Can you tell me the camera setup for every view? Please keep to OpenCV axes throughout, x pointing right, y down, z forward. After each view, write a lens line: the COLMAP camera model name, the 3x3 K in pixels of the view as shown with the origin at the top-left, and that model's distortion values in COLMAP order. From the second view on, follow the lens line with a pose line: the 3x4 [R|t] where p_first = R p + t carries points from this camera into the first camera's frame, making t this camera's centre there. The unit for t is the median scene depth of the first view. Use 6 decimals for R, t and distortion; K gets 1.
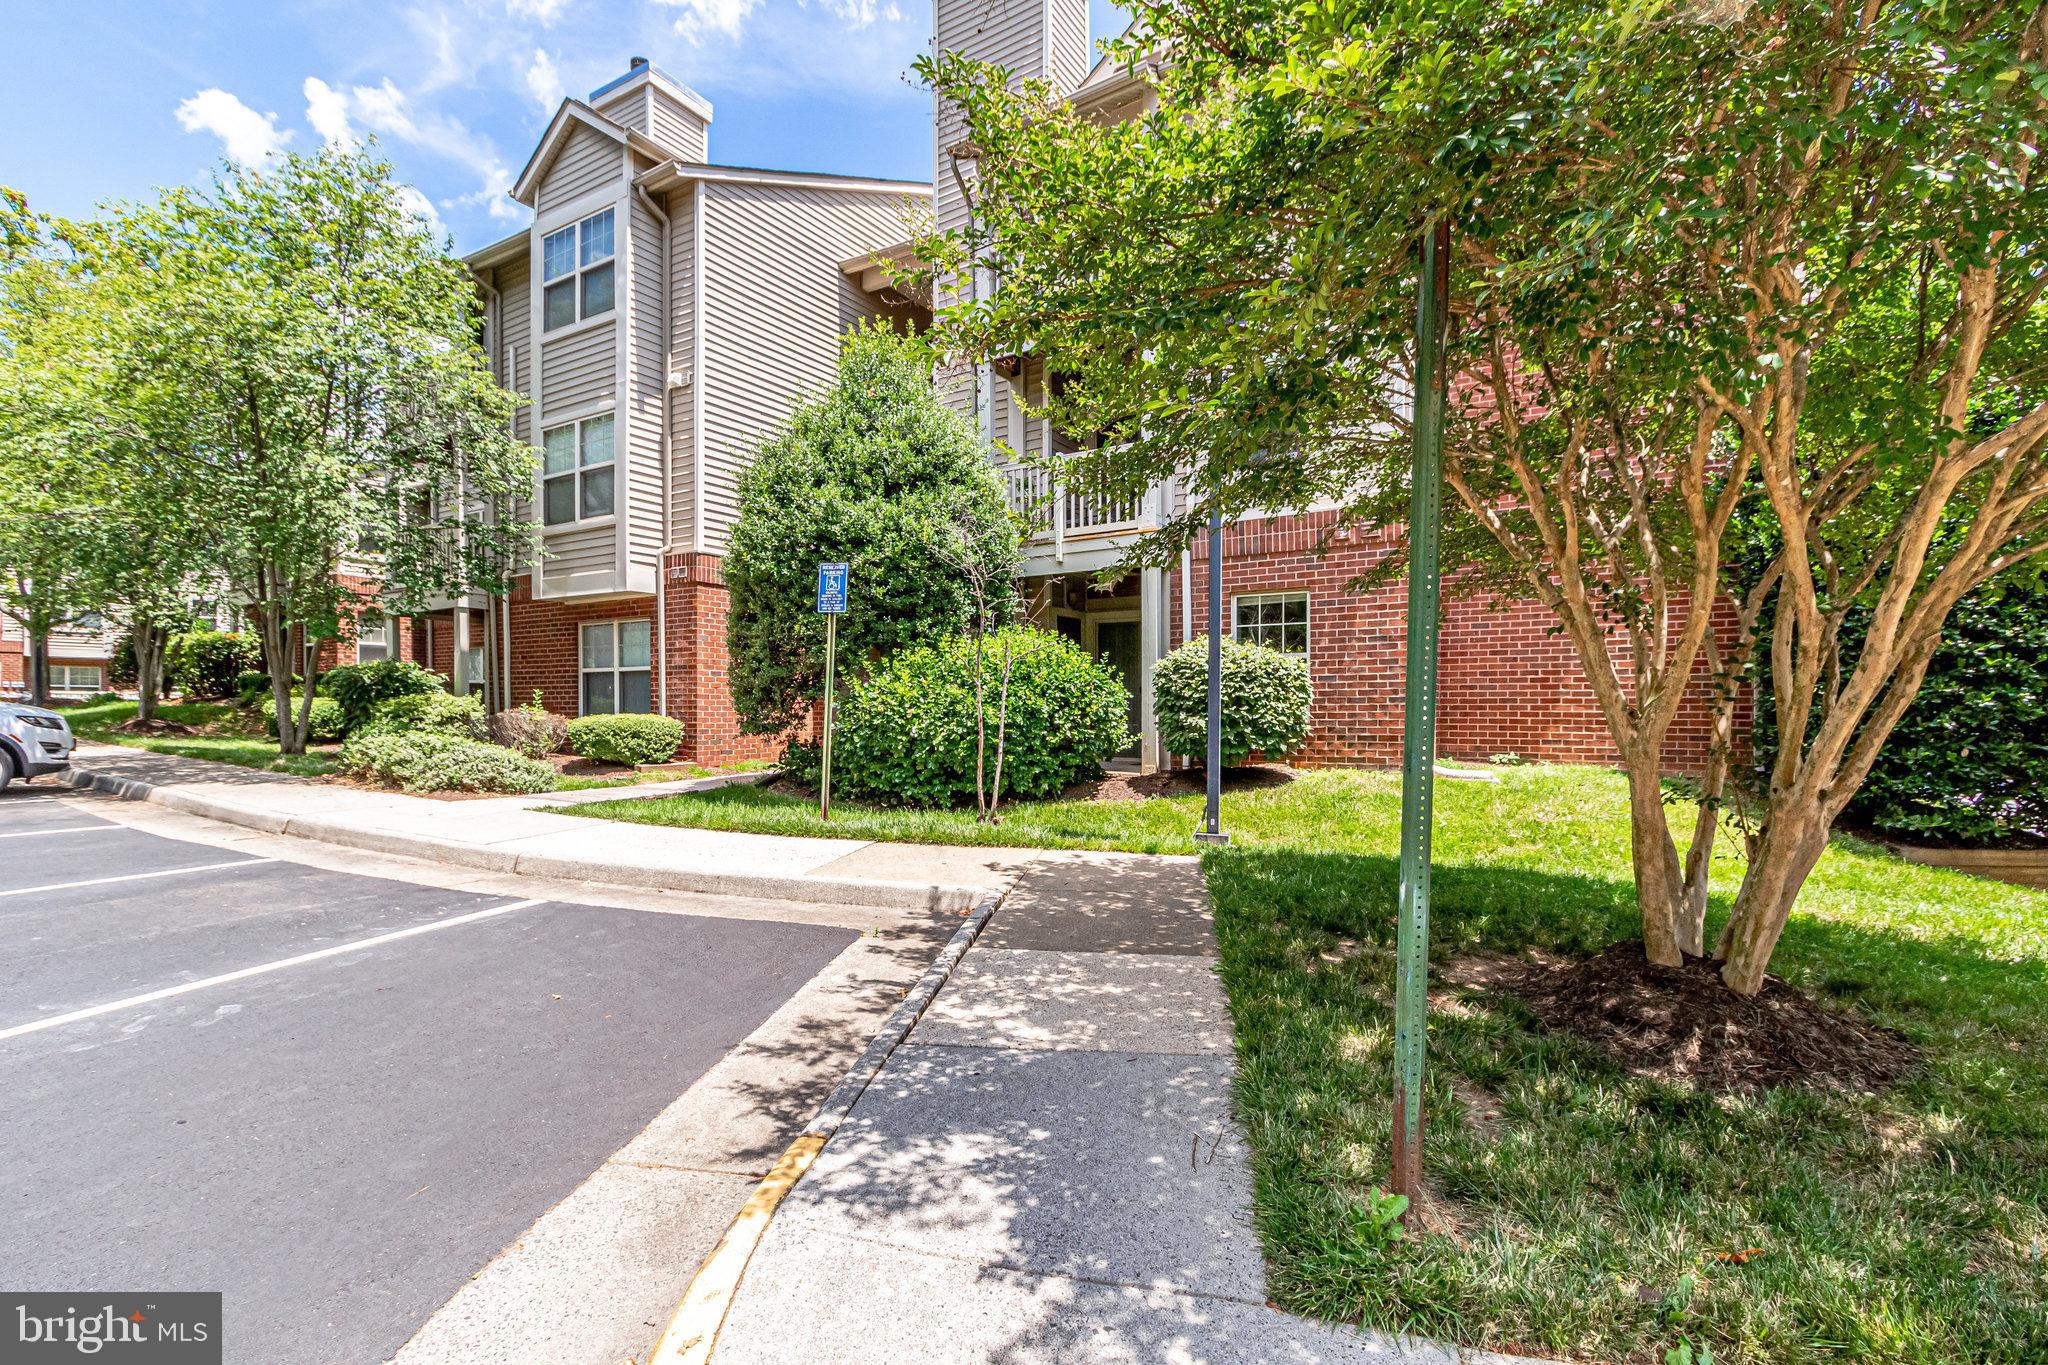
lens RADIAL K [[1013.4, 0, 1021.4], [0, 1013.4, 700.2], [0, 0, 1]] dist [0.013322, 0.000322]
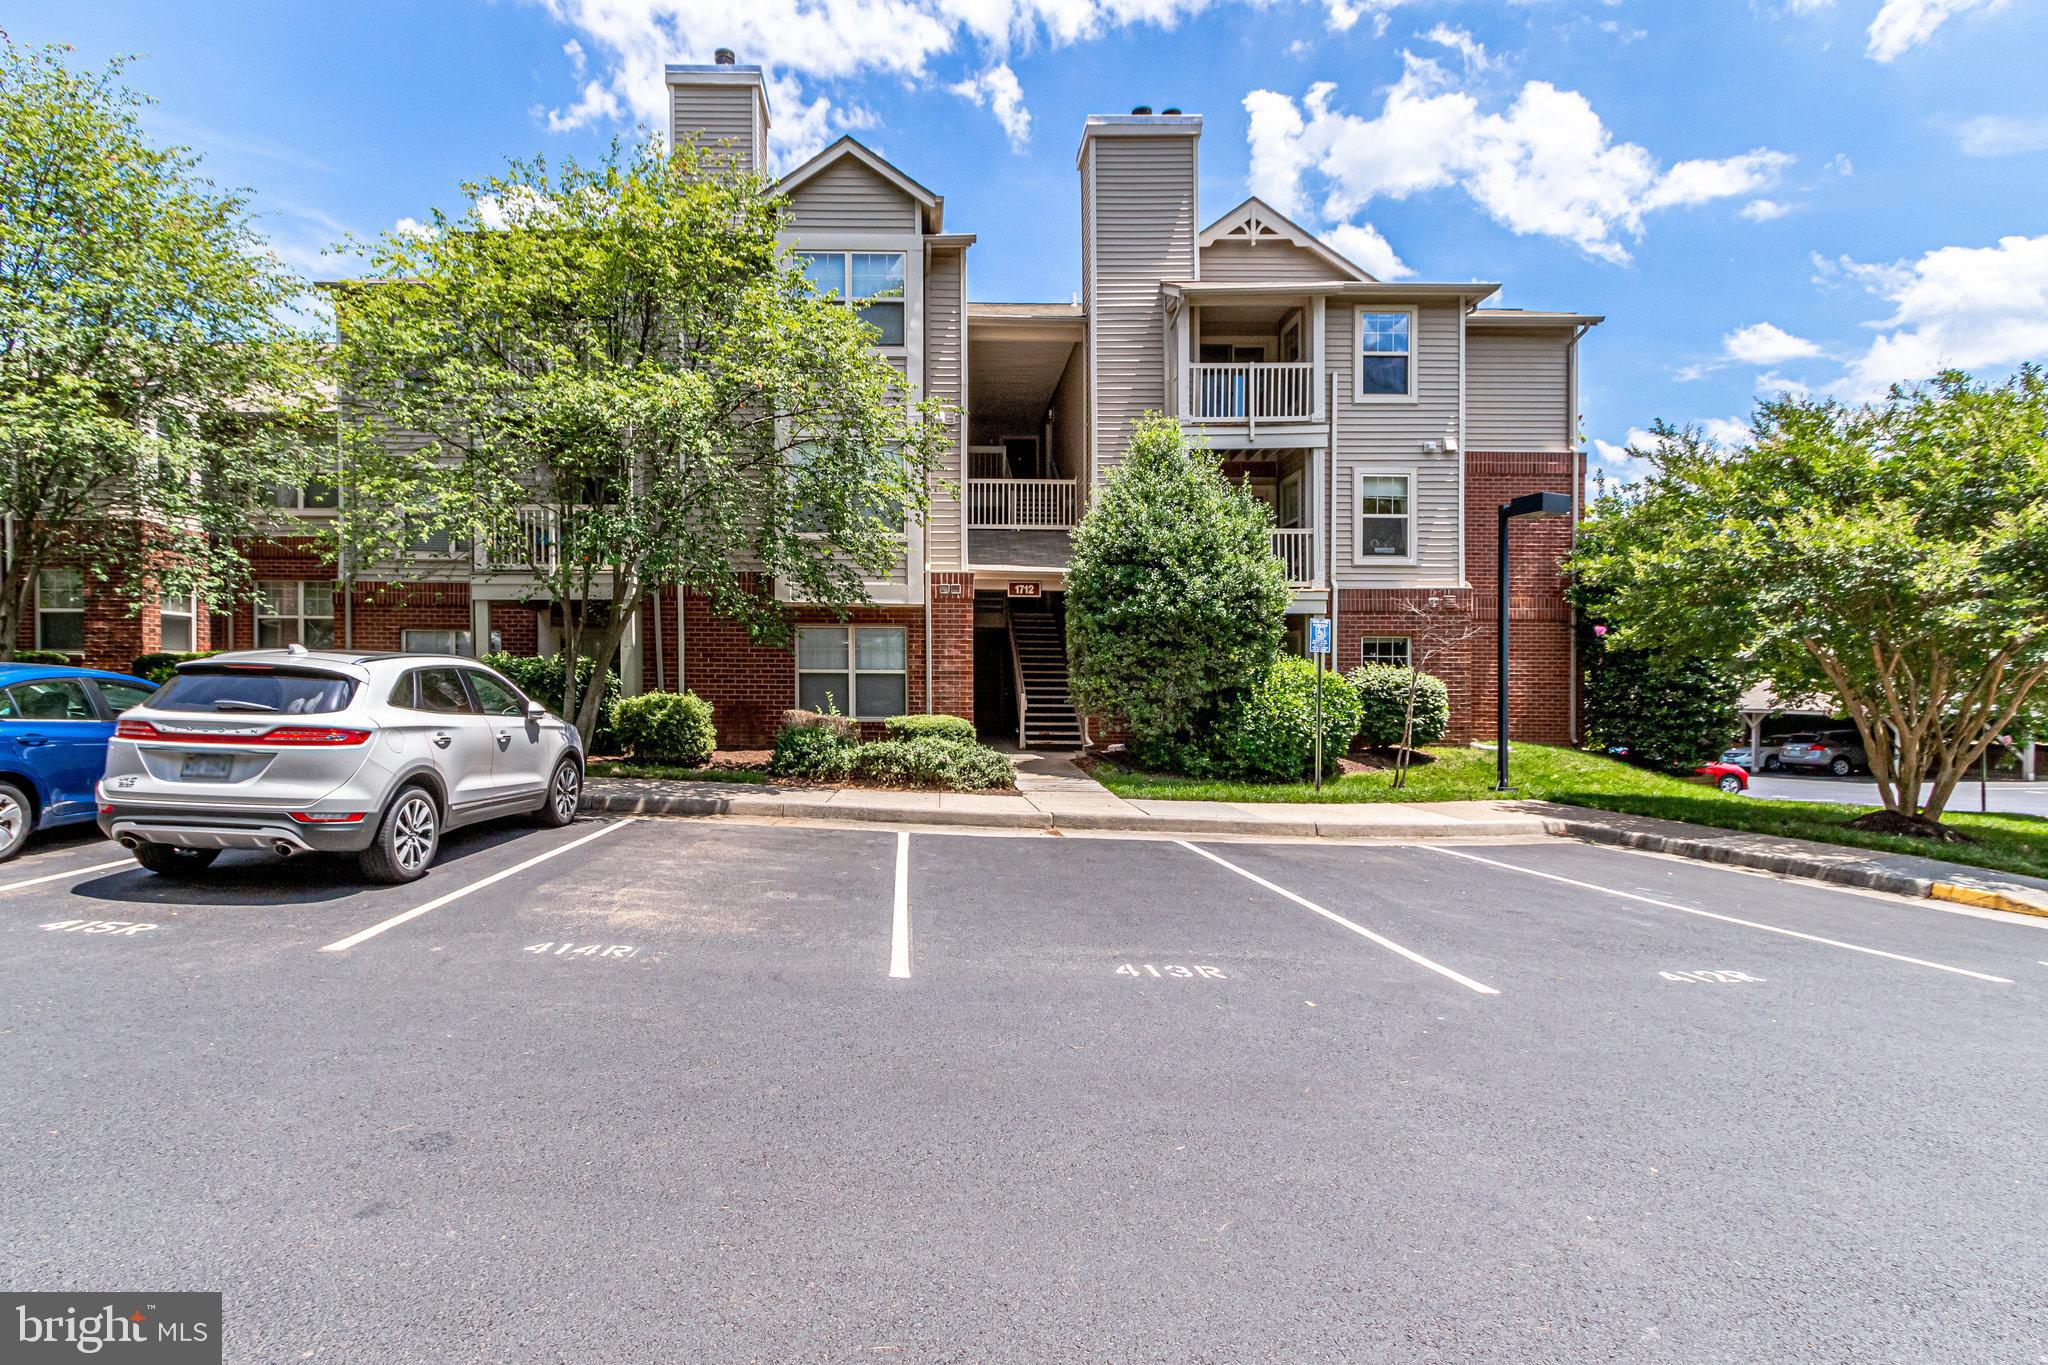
lens RADIAL K [[1013.4, 0, 1017.6], [0, 1013.4, 687.6], [0, 0, 1]] dist [0.013322, 0.000322]
pose [[0.832619, 0.005604, 0.553818, -1.103655], [-0.014280, 0.999834, 0.011353, -0.036386], [-0.553663, -0.017361, 0.832560, 0.011609]]
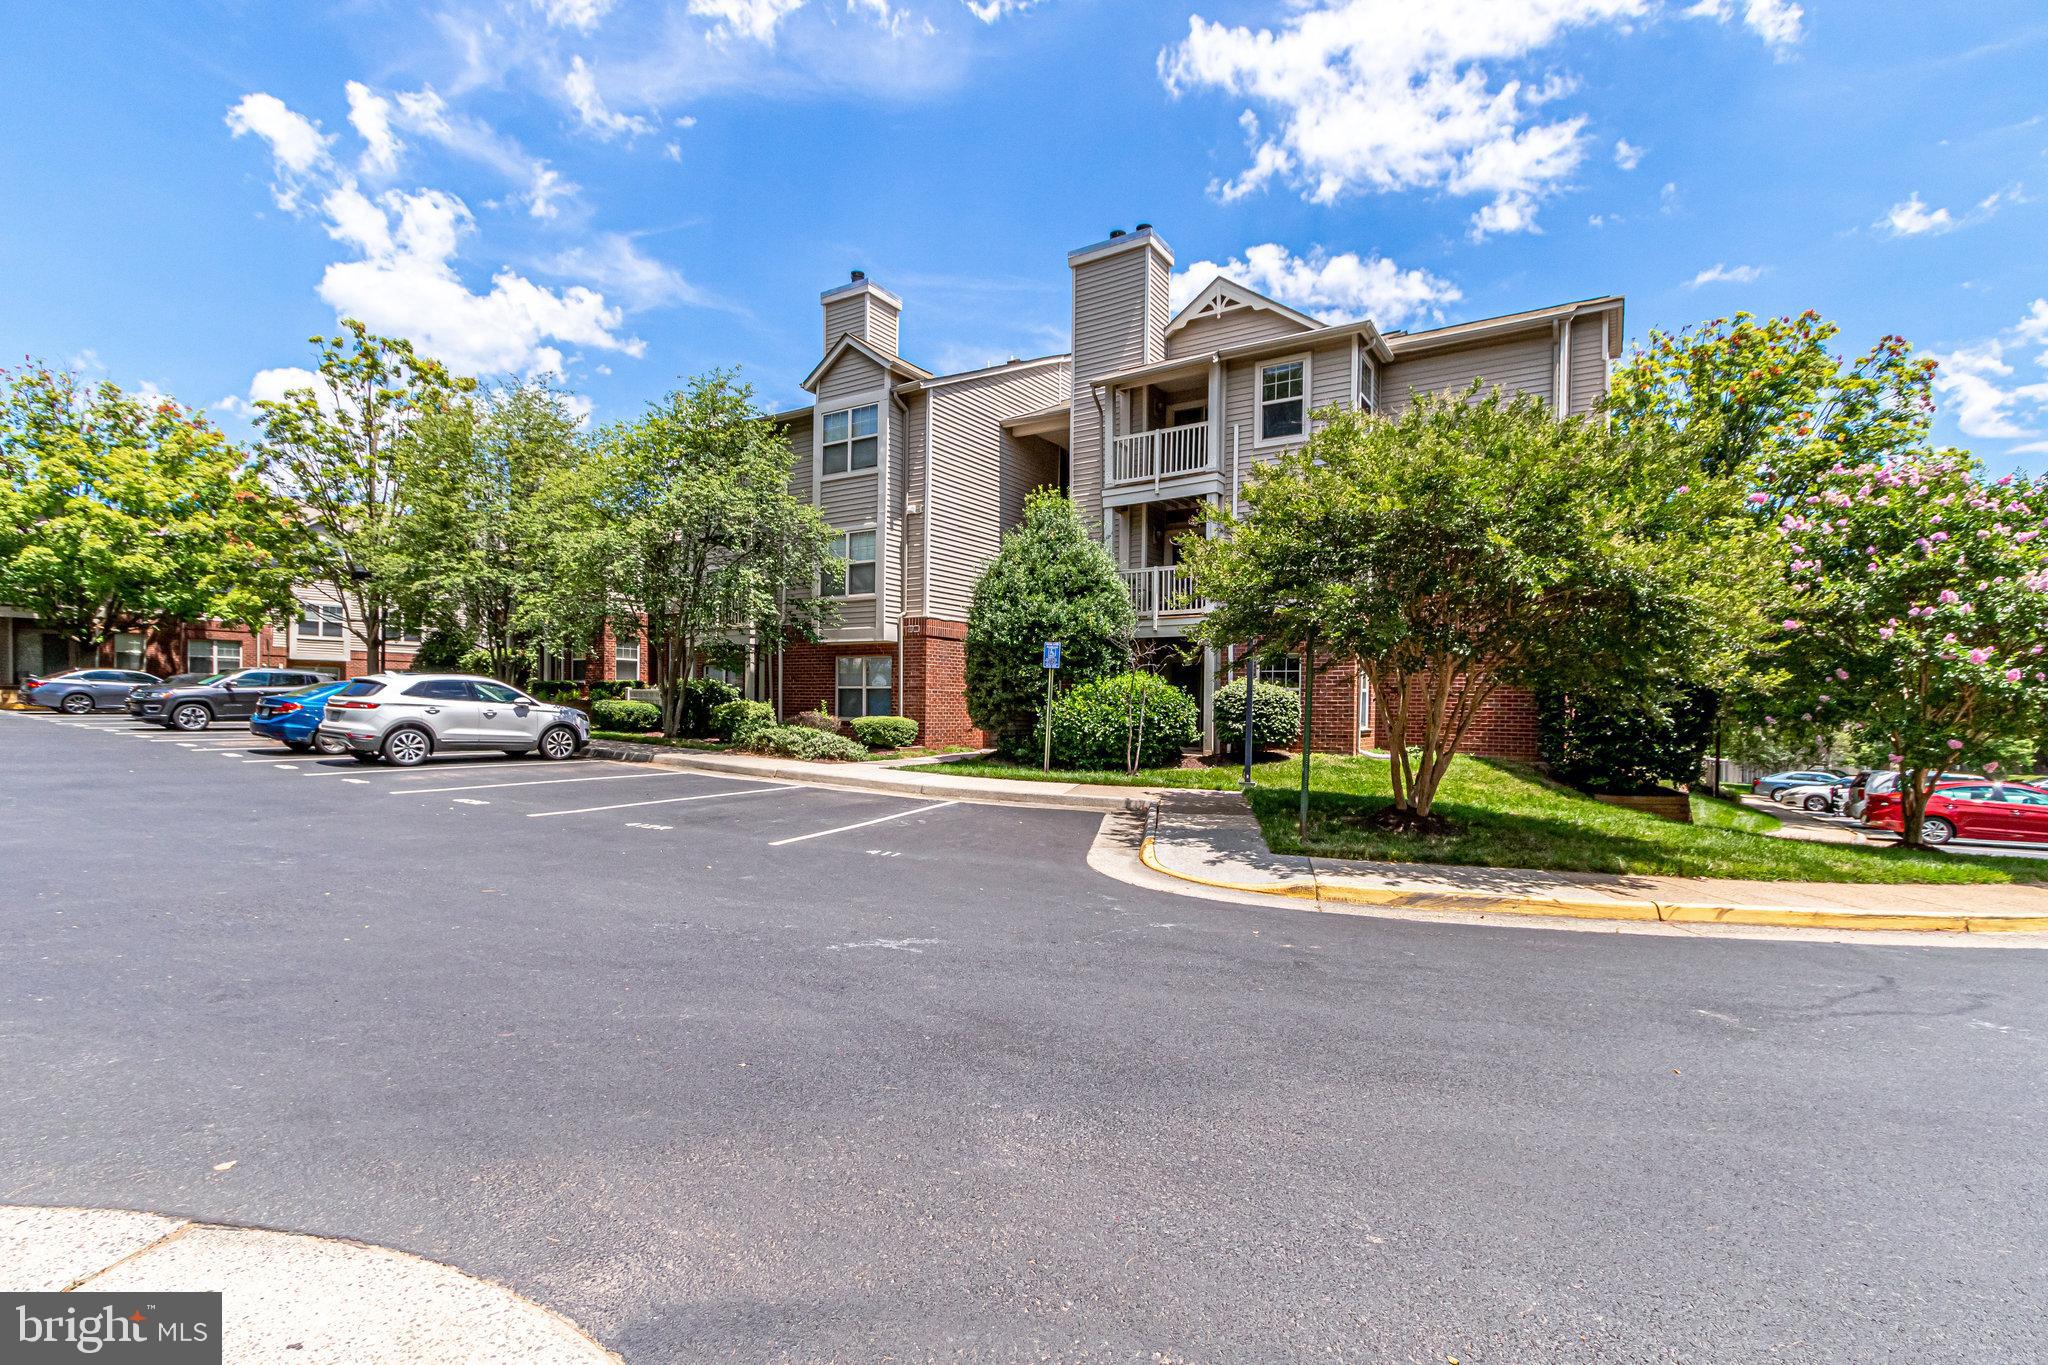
lens RADIAL K [[1013.4, 0, 1029.9], [0, 1013.4, 697.2], [0, 0, 1]] dist [0.013322, 0.000322]
pose [[0.999902, 0.013272, -0.004554, -0.175319], [-0.013279, 0.999911, -0.001456, -0.021209], [0.004534, 0.001517, 0.999989, -0.751585]]
